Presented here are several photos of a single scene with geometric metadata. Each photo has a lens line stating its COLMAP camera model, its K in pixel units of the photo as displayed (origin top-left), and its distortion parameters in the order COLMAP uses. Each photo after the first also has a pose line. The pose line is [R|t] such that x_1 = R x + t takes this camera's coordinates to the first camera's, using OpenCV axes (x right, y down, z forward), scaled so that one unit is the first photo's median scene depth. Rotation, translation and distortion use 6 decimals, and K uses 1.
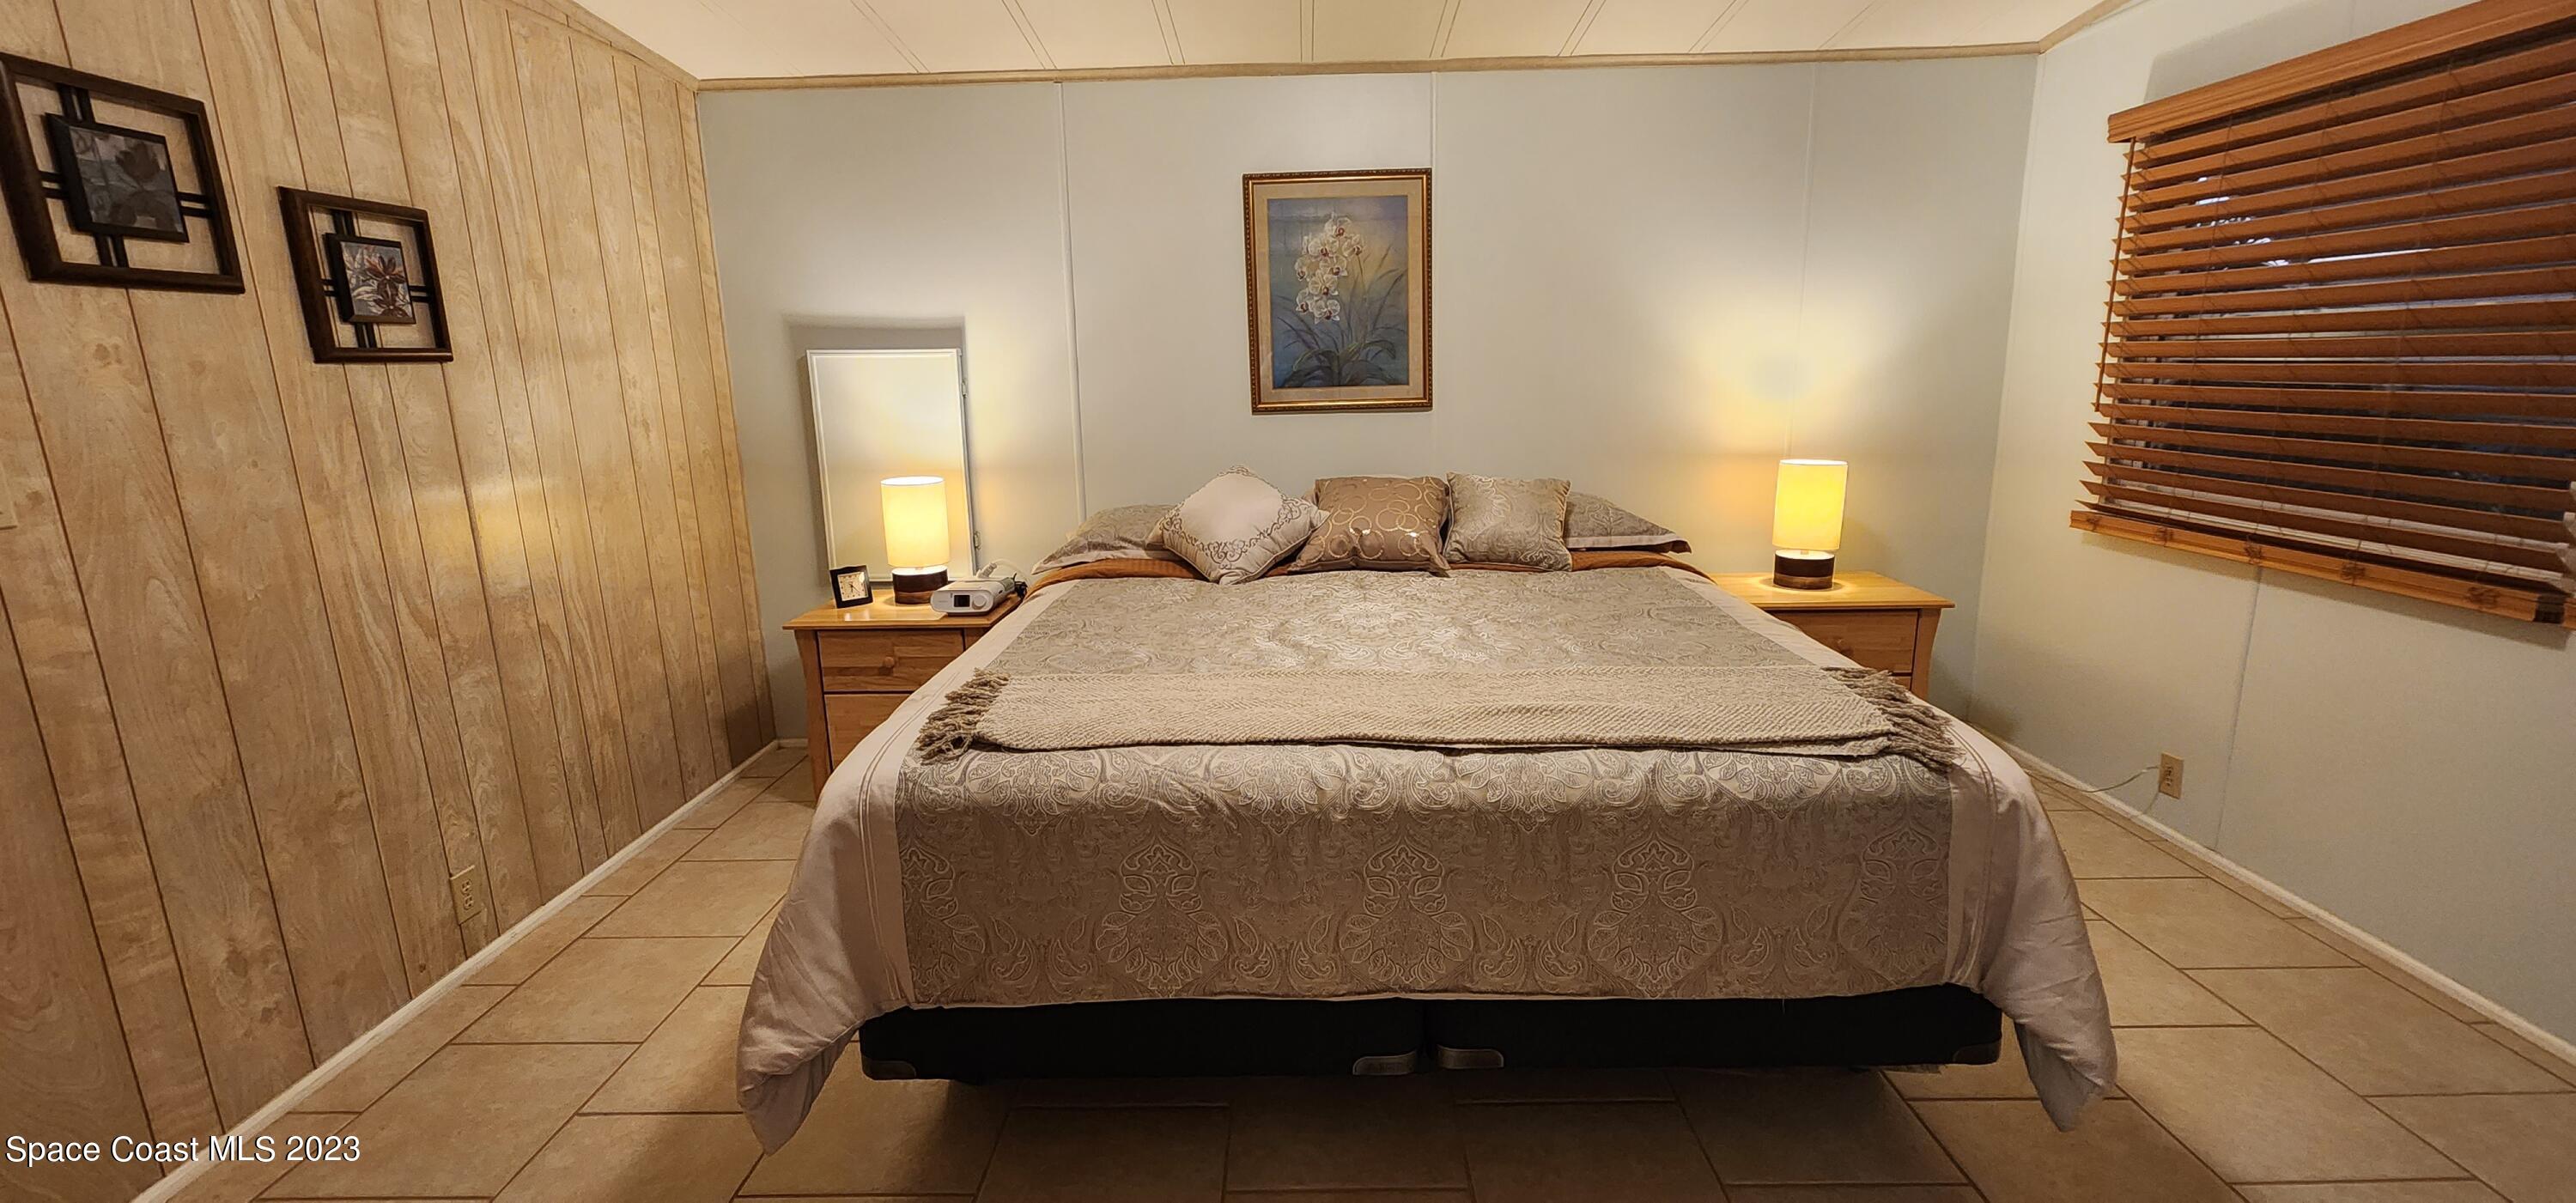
lens RADIAL K [[1054.8, 0, 1288.1], [0, 1054.8, 592.7], [0, 0, 1]] dist [0.001733, -0.000077]
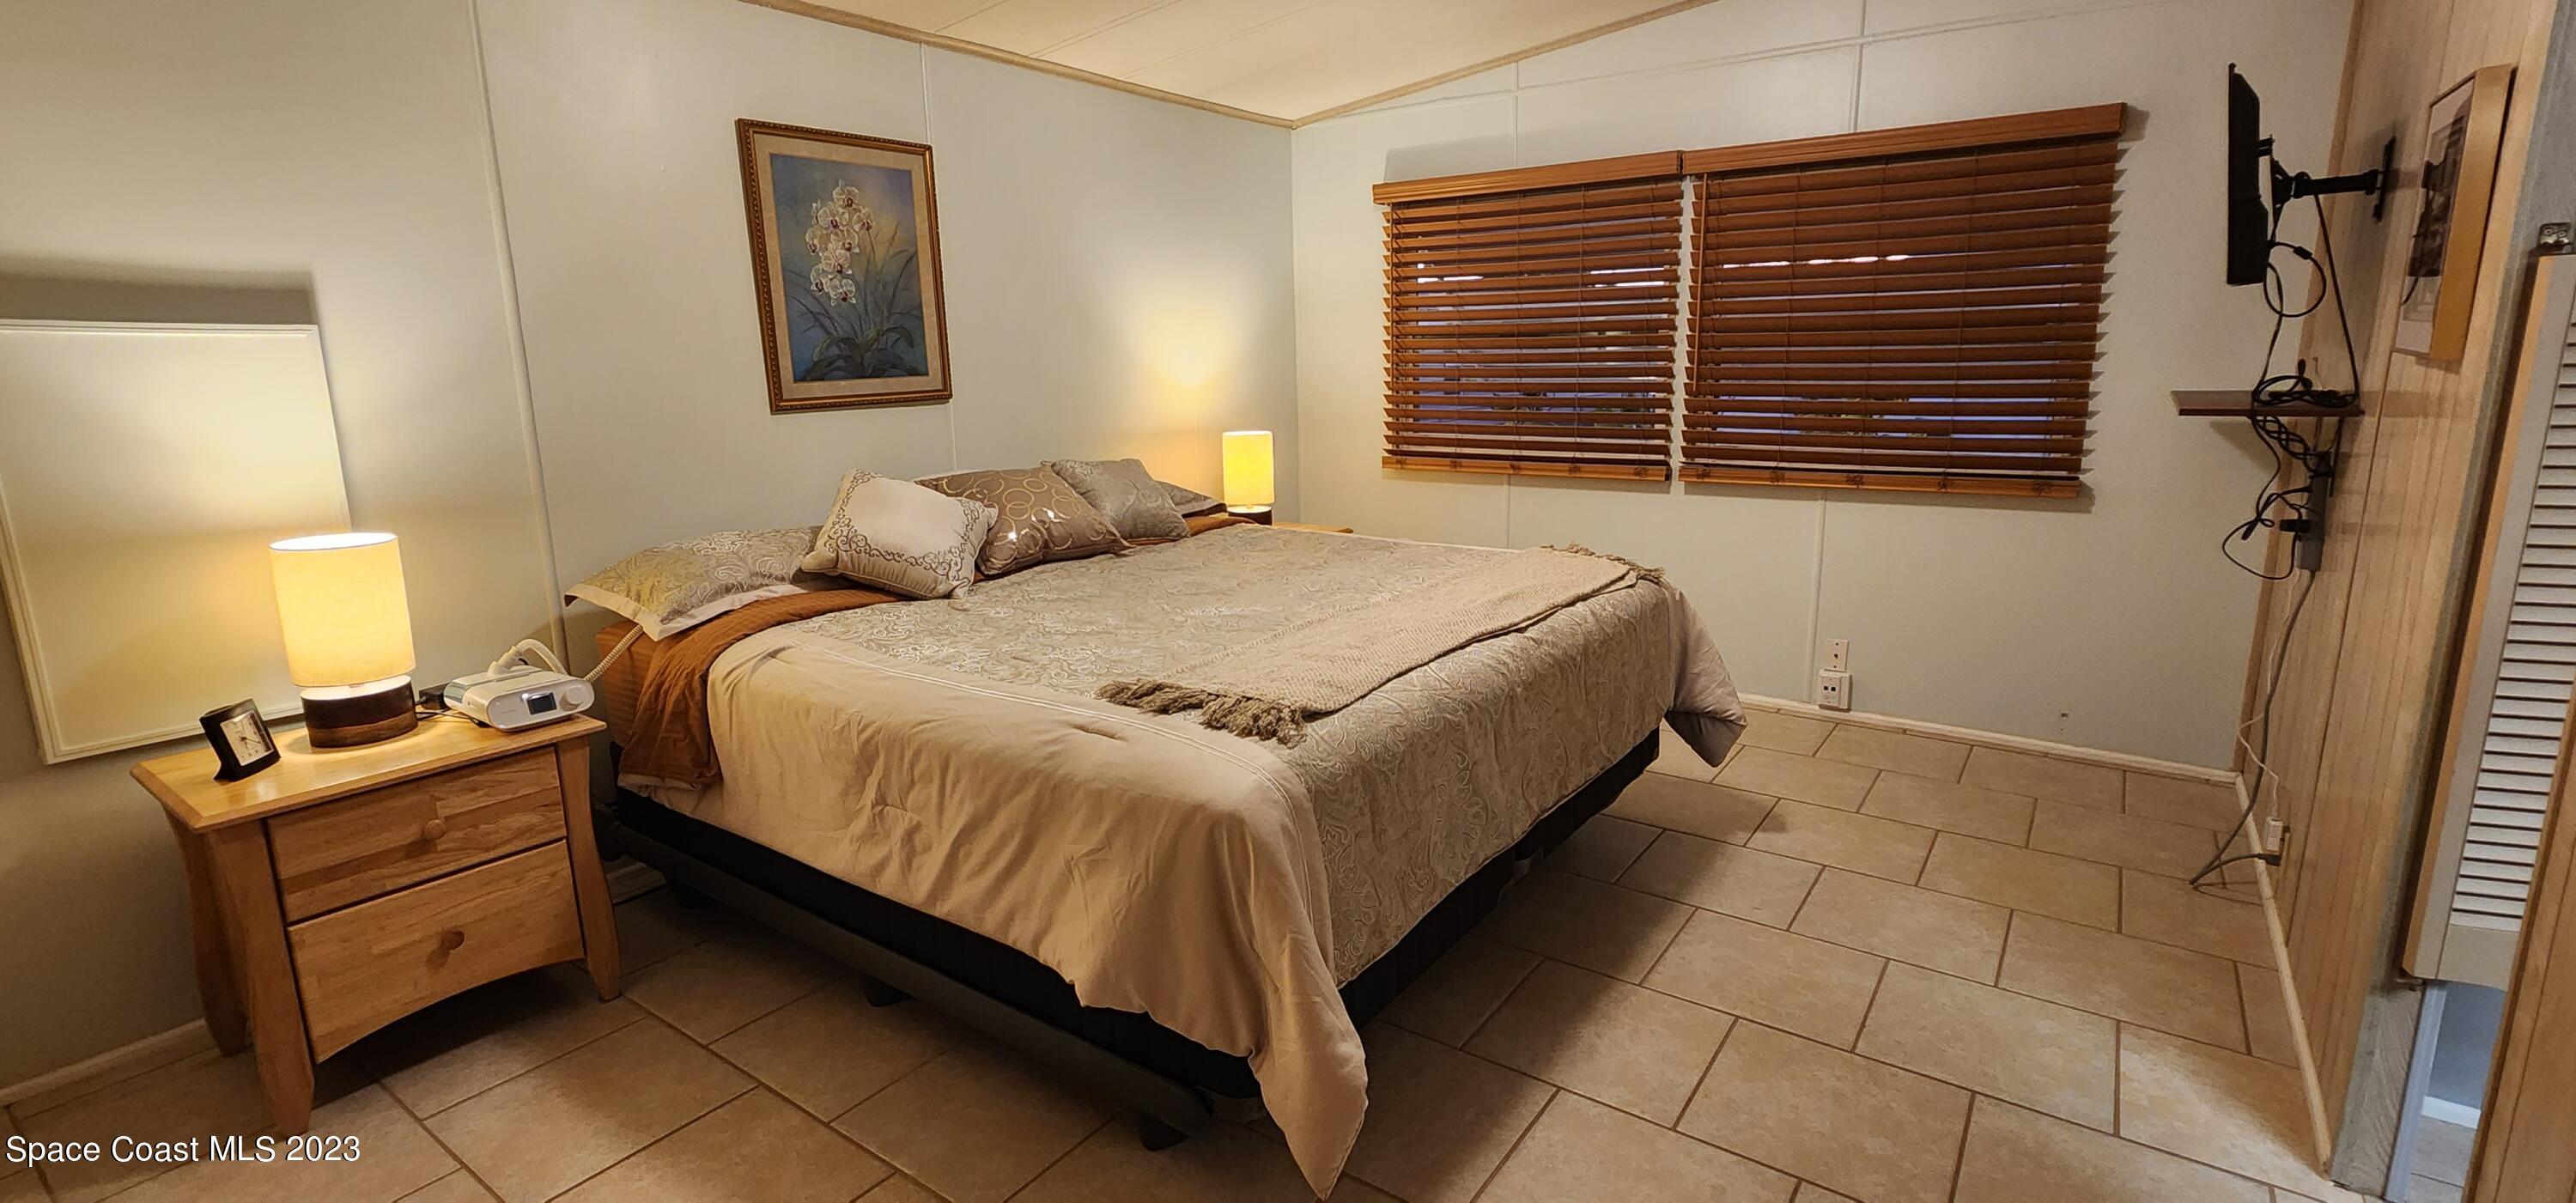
lens RADIAL K [[1157.6, 0, 1288.8], [0, 1157.6, 590.8], [0, 0, 1]] dist [-0.002304, -0.000023]
pose [[0.570725, -0.160157, 0.805371, -0.573714], [0.180492, 0.981276, 0.067232, -0.024284], [-0.801059, 0.106992, 0.588946, 0.177470]]
